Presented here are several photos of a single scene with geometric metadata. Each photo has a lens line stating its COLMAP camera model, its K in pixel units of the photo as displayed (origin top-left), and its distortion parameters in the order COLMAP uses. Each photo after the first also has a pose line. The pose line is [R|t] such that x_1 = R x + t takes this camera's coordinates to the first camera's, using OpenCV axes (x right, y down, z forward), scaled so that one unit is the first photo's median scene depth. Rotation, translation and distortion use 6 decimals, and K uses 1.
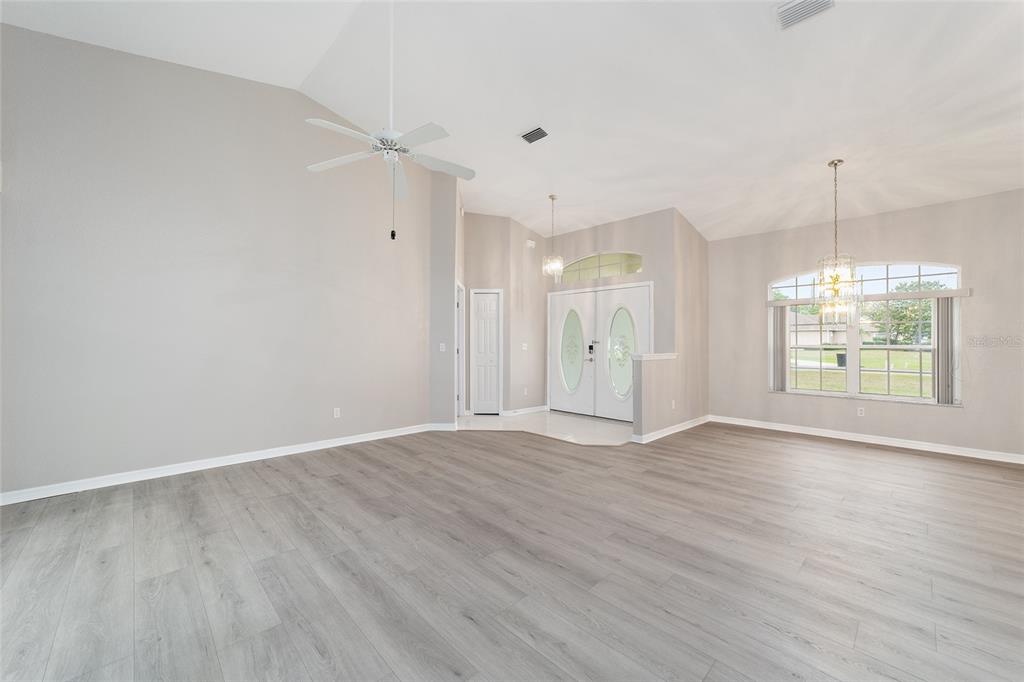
lens RADIAL K [[393.0, 0, 511.2], [0, 393.0, 342.6], [0, 0, 1]] dist [-0.001183, 0.000978]
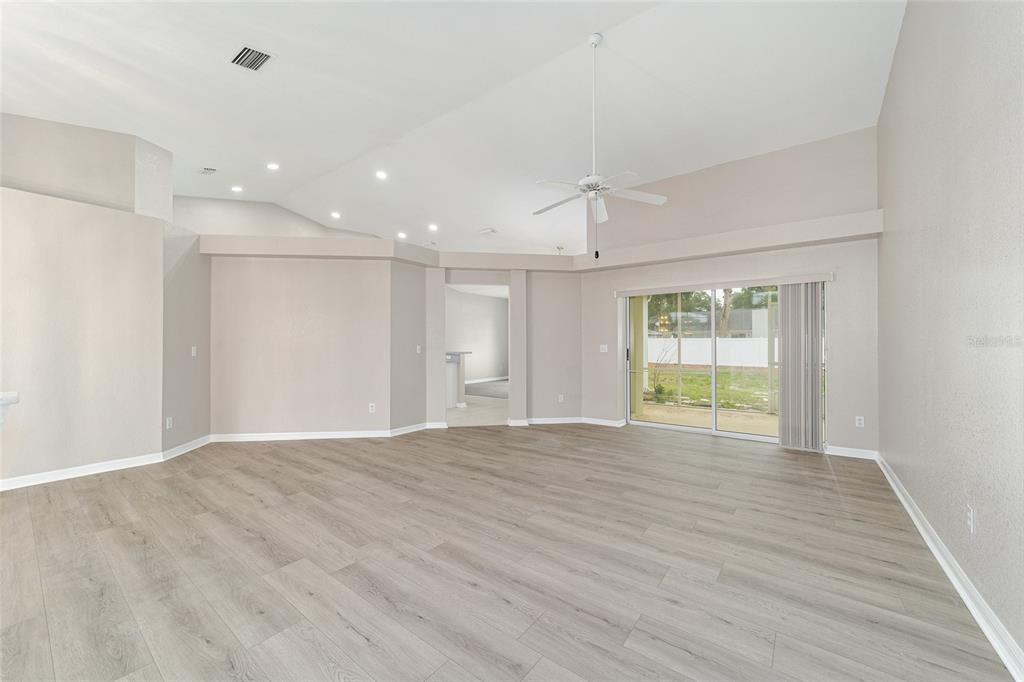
lens RADIAL K [[393.0, 0, 511.5], [0, 393.0, 342.3], [0, 0, 1]] dist [-0.001183, 0.000978]
pose [[-0.988932, -0.002948, -0.148343, 0.119286], [-0.001498, 0.999950, -0.009884, 0.005403], [0.148365, -0.009552, -0.988887, 1.871932]]
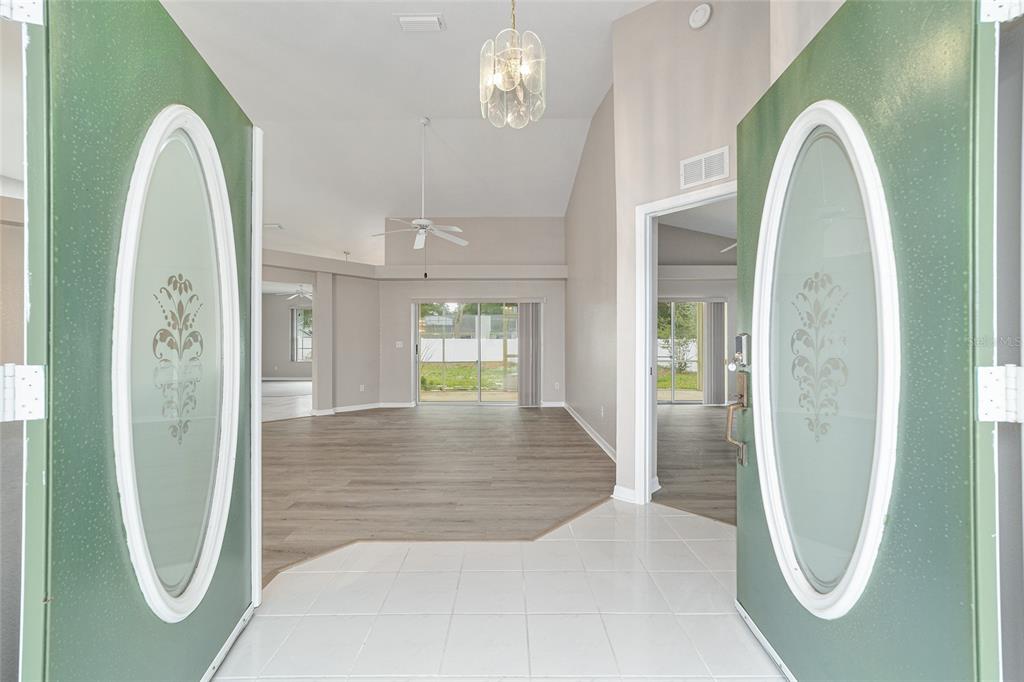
lens RADIAL K [[393.0, 0, 507.2], [0, 393.0, 342.2], [0, 0, 1]] dist [-0.001183, 0.000978]
pose [[-0.702041, -0.006978, -0.712103, 0.579476], [0.001675, 0.999933, -0.011450, 0.027898], [0.712135, -0.009231, -0.701982, 2.126389]]
